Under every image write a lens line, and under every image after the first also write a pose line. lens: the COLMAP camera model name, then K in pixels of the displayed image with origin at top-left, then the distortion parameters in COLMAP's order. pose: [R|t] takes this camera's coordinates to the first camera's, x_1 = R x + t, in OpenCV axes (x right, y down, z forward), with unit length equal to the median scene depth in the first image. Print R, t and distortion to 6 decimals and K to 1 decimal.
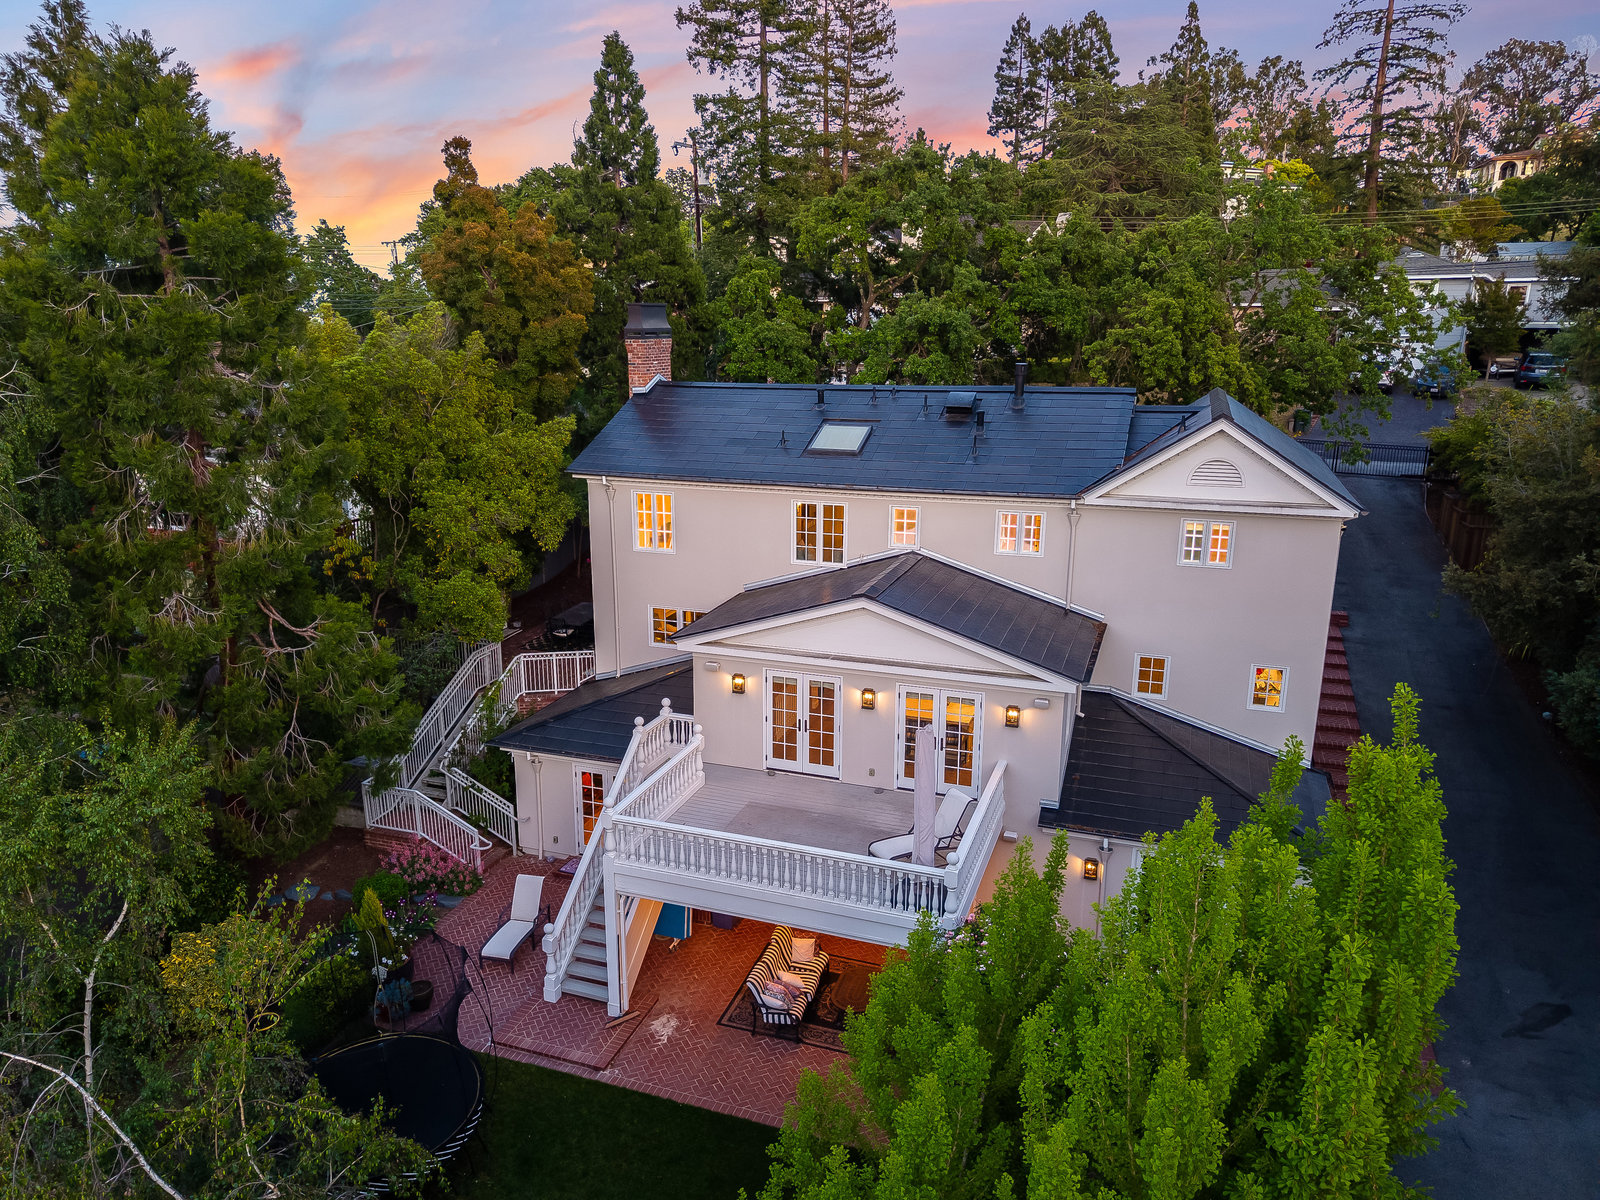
lens RADIAL K [[1101.7, 0, 800.0], [0, 1101.7, 600.0], [0, 0, 1]] dist [-0.008014, -0.003763]
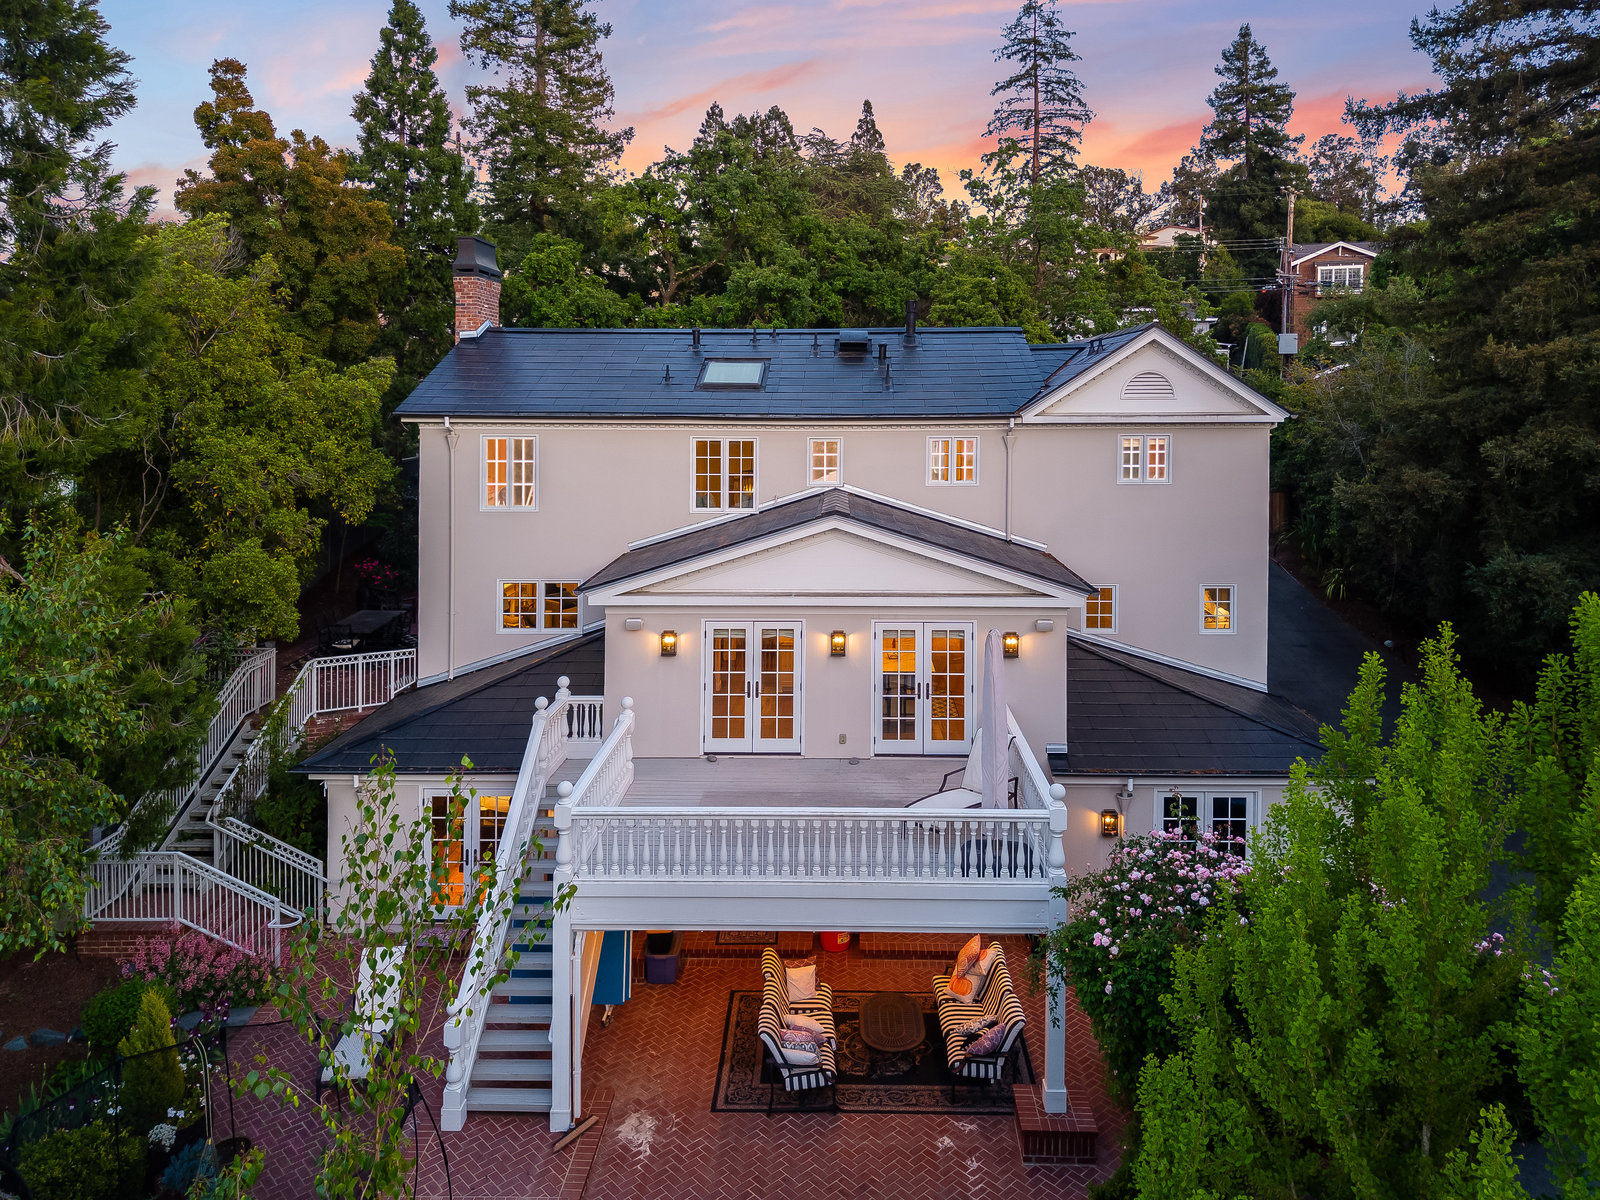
lens RADIAL K [[1070.8, 0, 800.2], [0, 1070.8, 423.4], [0, 0, 1]] dist [-0.011585, -0.003745]
pose [[0.942244, 0.001965, 0.334923, -0.200133], [0.081586, 0.968514, -0.235209, 0.099132], [-0.324840, 0.248949, 0.912416, 0.200583]]
